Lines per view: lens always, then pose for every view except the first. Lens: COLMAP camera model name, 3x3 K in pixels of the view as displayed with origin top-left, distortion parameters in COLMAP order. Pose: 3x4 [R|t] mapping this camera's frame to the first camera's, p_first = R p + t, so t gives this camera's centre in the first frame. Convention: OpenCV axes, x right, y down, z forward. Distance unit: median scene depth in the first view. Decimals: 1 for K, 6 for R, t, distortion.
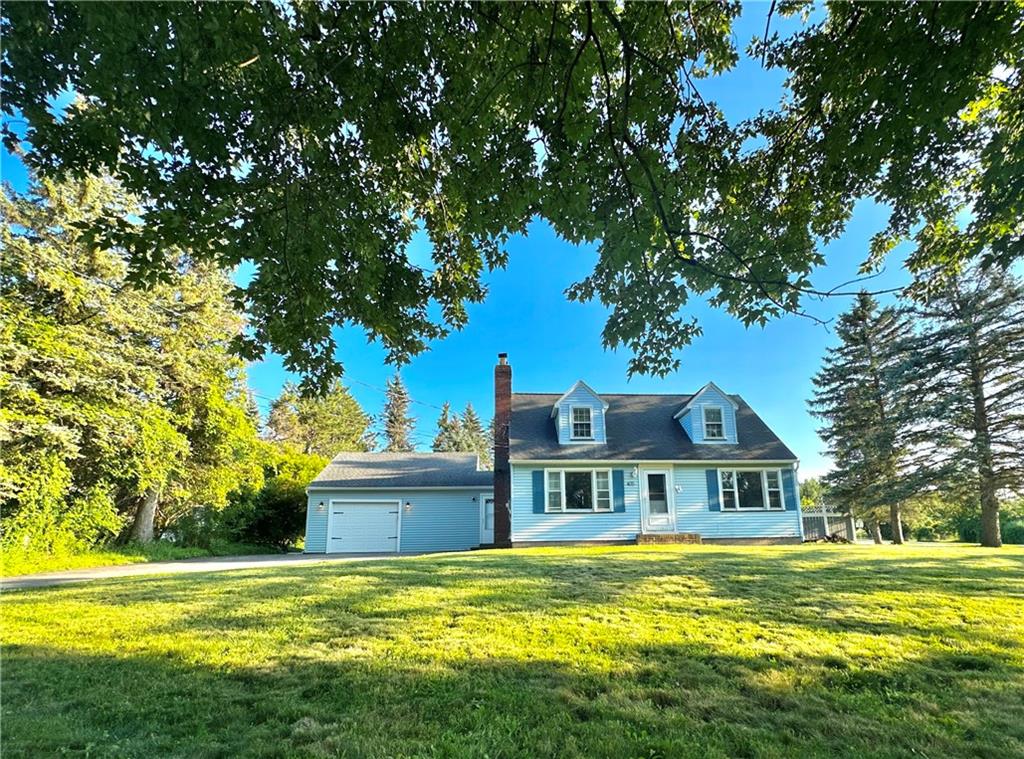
lens RADIAL K [[510.6, 0, 550.3], [0, 510.6, 426.8], [0, 0, 1]] dist [0.001841, -0.000320]
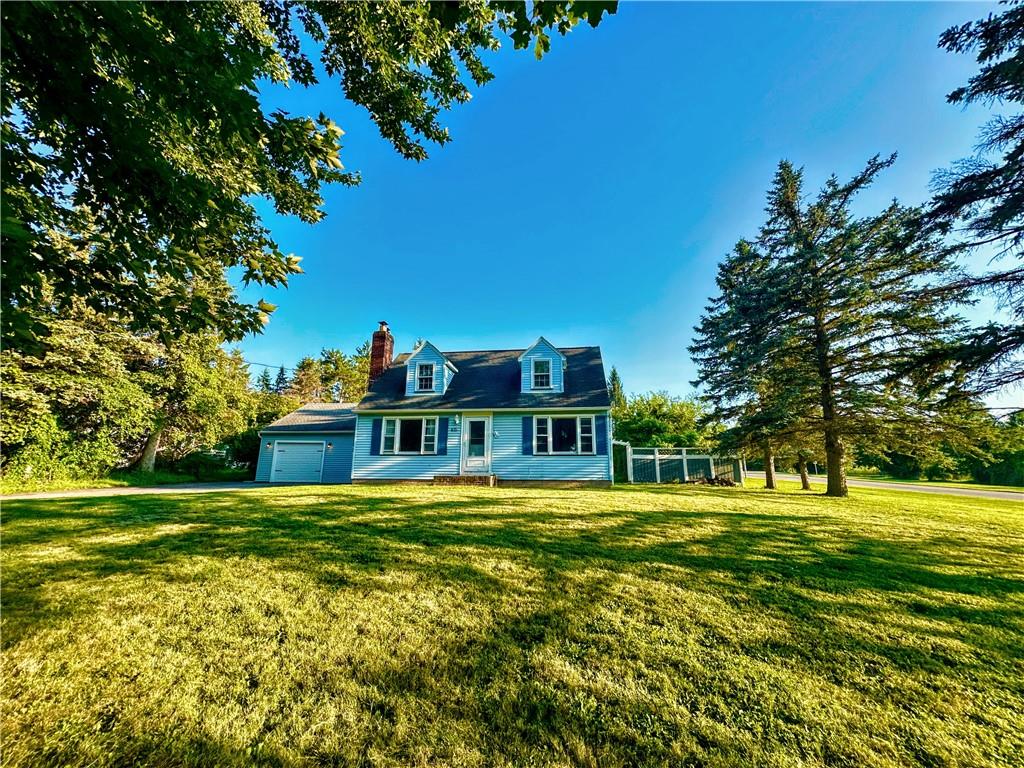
lens RADIAL K [[409.3, 0, 512.0], [0, 409.3, 365.6], [0, 0, 1]] dist [-0.002476, 0.000598]
pose [[0.975230, -0.034963, -0.218411, 0.479946], [0.028455, 0.999054, -0.032877, 0.002354], [0.219354, 0.025847, 0.975303, 0.131142]]
